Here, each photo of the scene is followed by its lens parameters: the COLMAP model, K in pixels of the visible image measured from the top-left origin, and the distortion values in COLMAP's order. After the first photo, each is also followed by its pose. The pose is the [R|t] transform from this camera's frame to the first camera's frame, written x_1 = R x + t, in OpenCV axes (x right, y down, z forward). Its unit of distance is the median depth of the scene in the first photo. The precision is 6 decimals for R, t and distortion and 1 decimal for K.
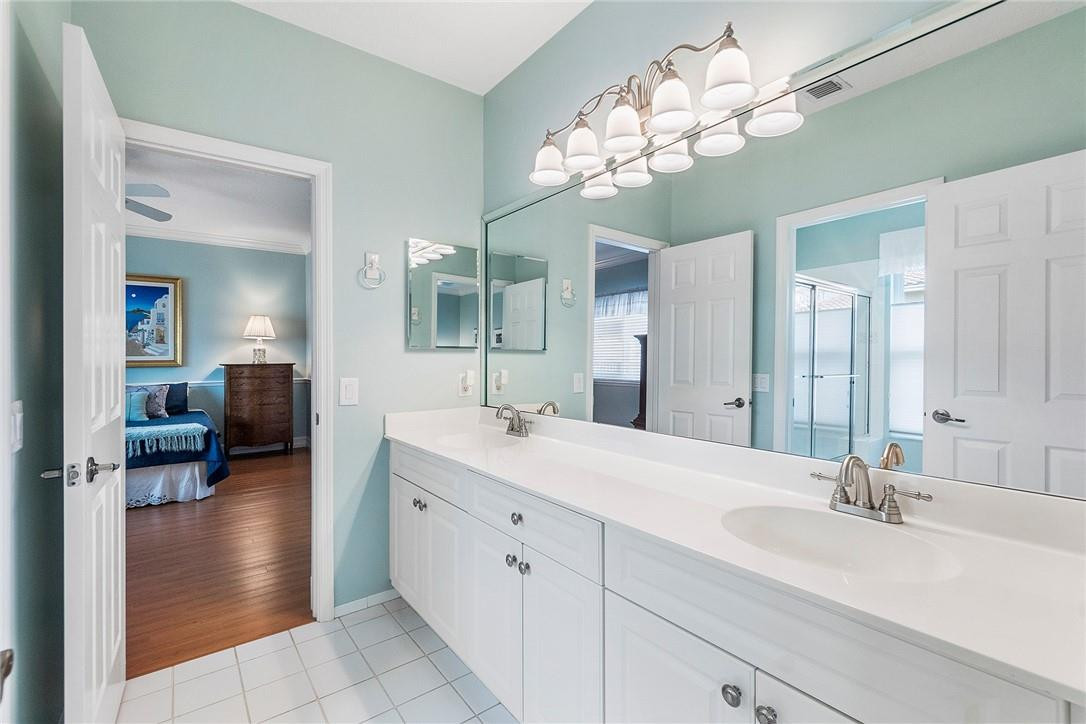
lens RADIAL K [[479.0, 0, 541.5], [0, 479.0, 357.3], [0, 0, 1]] dist [-0.003556, 0.000058]
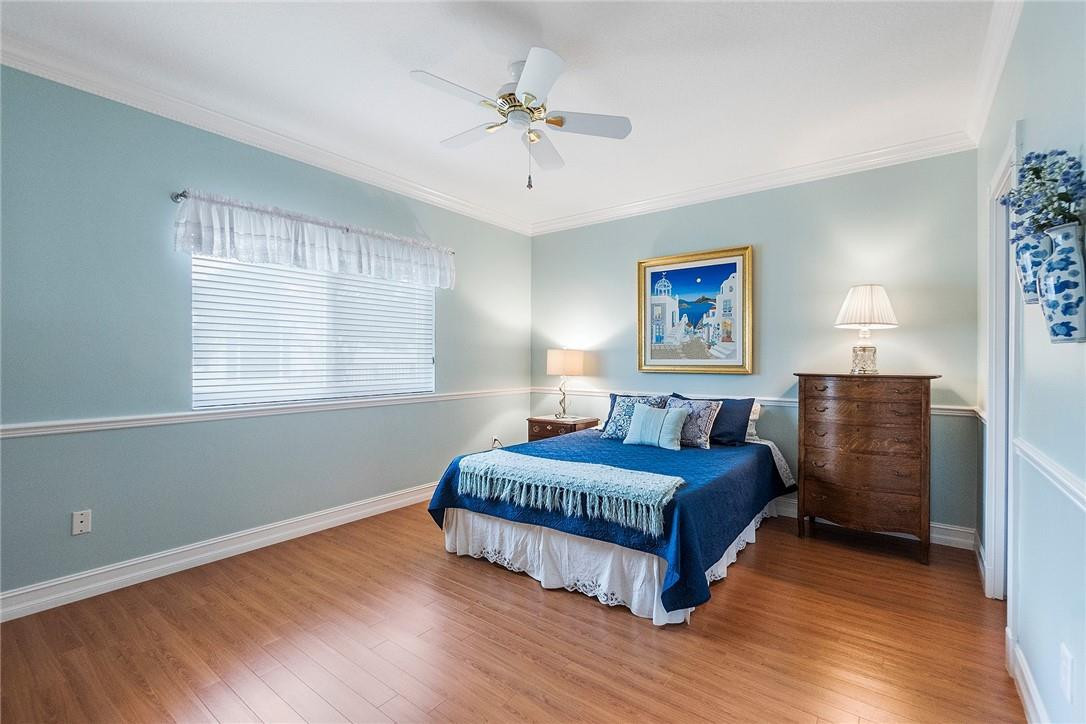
lens RADIAL K [[479.0, 0, 536.7], [0, 479.0, 361.8], [0, 0, 1]] dist [-0.003556, 0.000058]
pose [[0.258545, 0.009419, -0.965953, -0.170415], [-0.009156, 0.999931, 0.007300, -0.001558], [0.965956, 0.006957, 0.258614, 0.533434]]
